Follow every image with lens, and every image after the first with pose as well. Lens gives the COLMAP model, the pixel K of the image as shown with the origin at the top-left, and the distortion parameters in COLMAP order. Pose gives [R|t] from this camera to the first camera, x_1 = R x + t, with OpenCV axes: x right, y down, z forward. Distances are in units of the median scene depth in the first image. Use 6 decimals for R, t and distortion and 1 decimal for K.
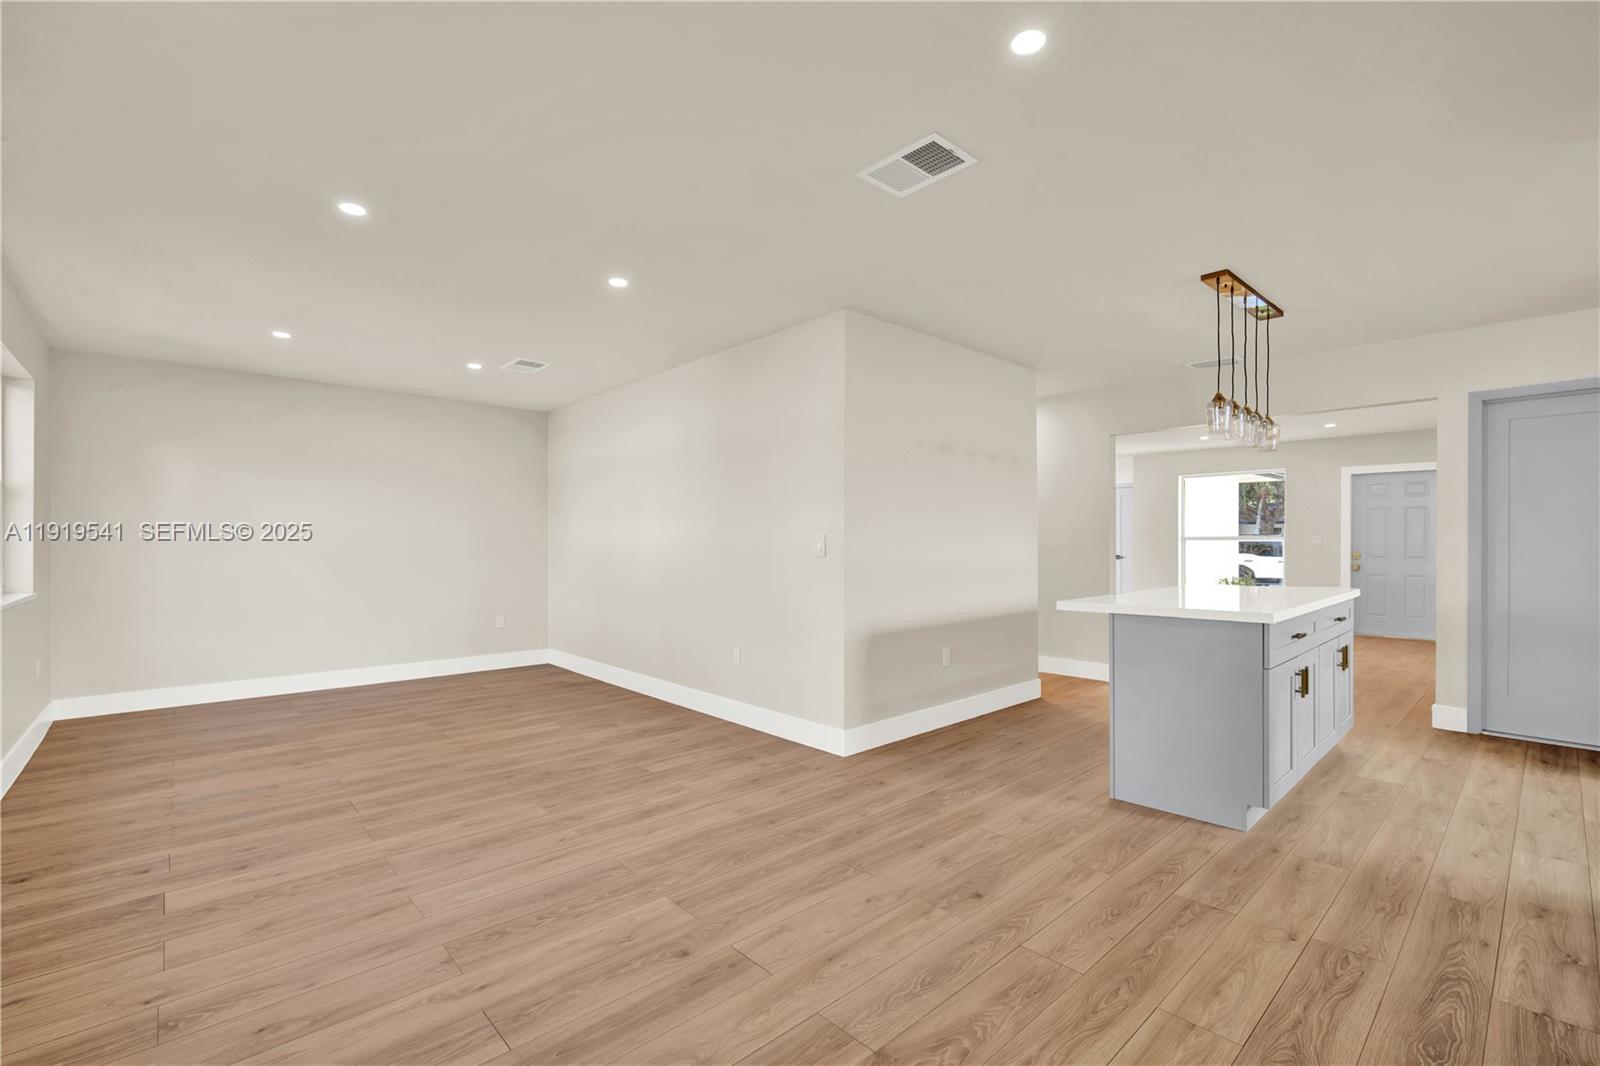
lens RADIAL K [[700.6, 0, 799.5], [0, 700.6, 540.4], [0, 0, 1]] dist [0.000202, 0.000037]
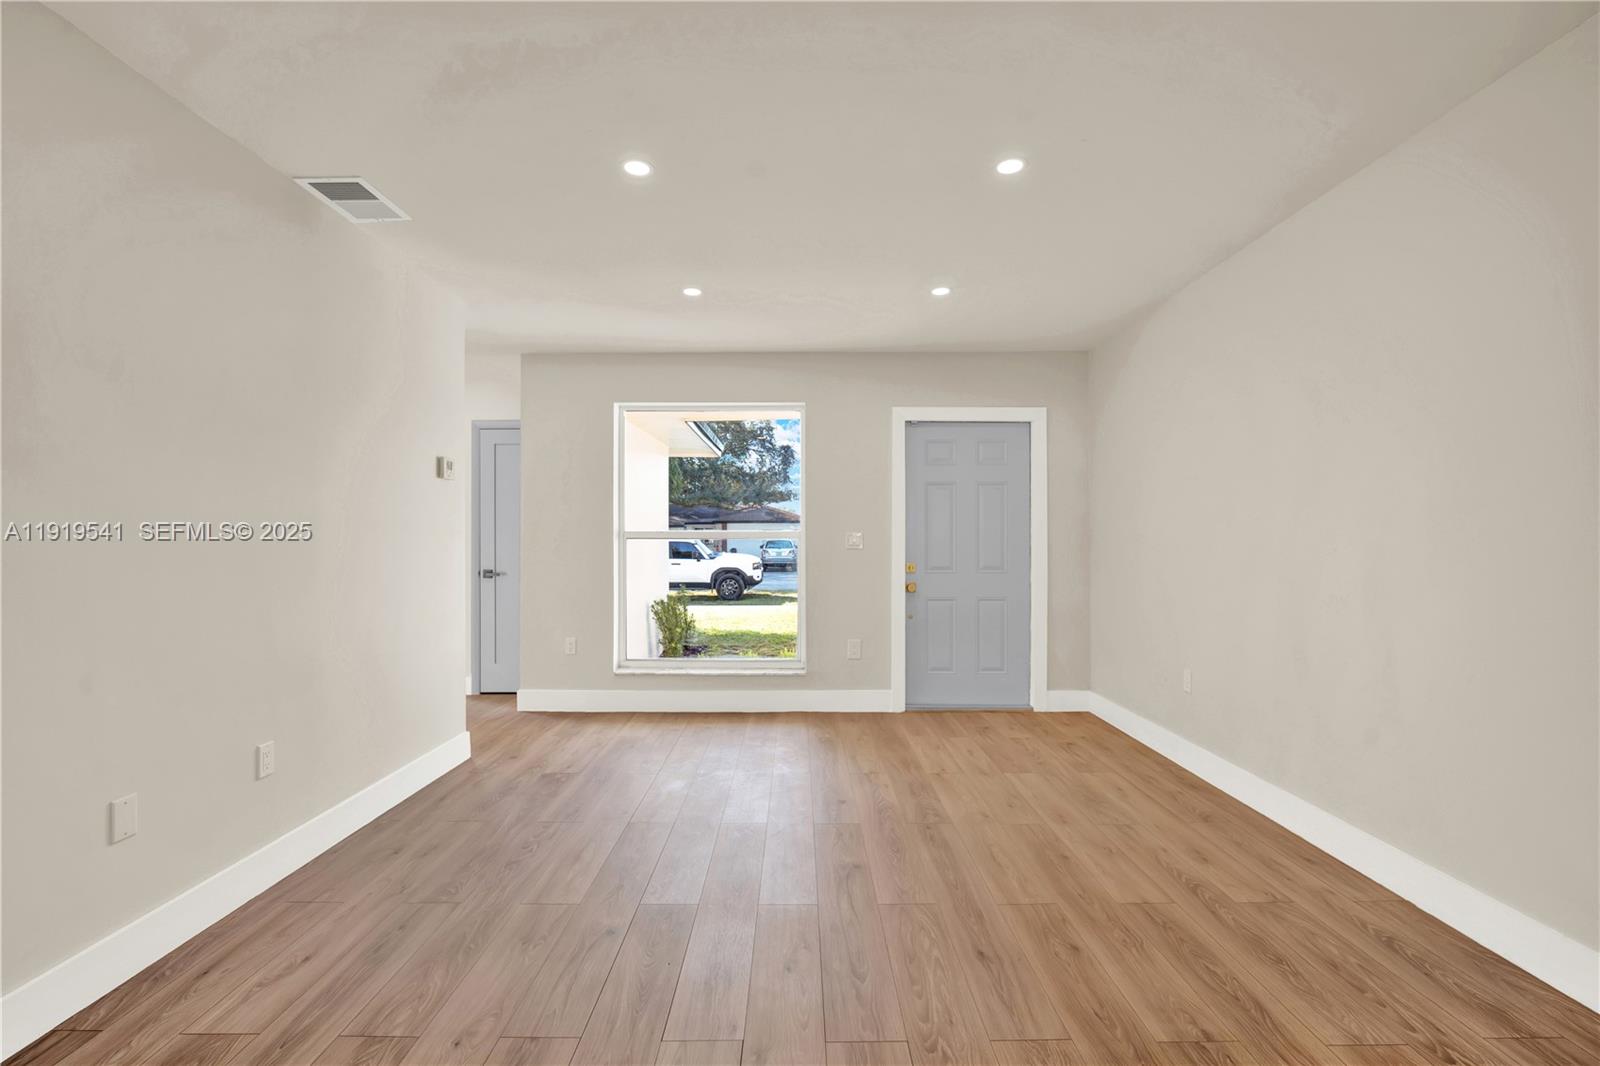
lens RADIAL K [[700.6, 0, 797.4], [0, 700.6, 541.2], [0, 0, 1]] dist [0.000202, 0.000037]
pose [[0.670651, 0.005724, 0.741751, 0.270940], [-0.002923, 0.999983, -0.005074, 0.003553], [-0.741767, 0.001235, 0.670656, 0.586979]]
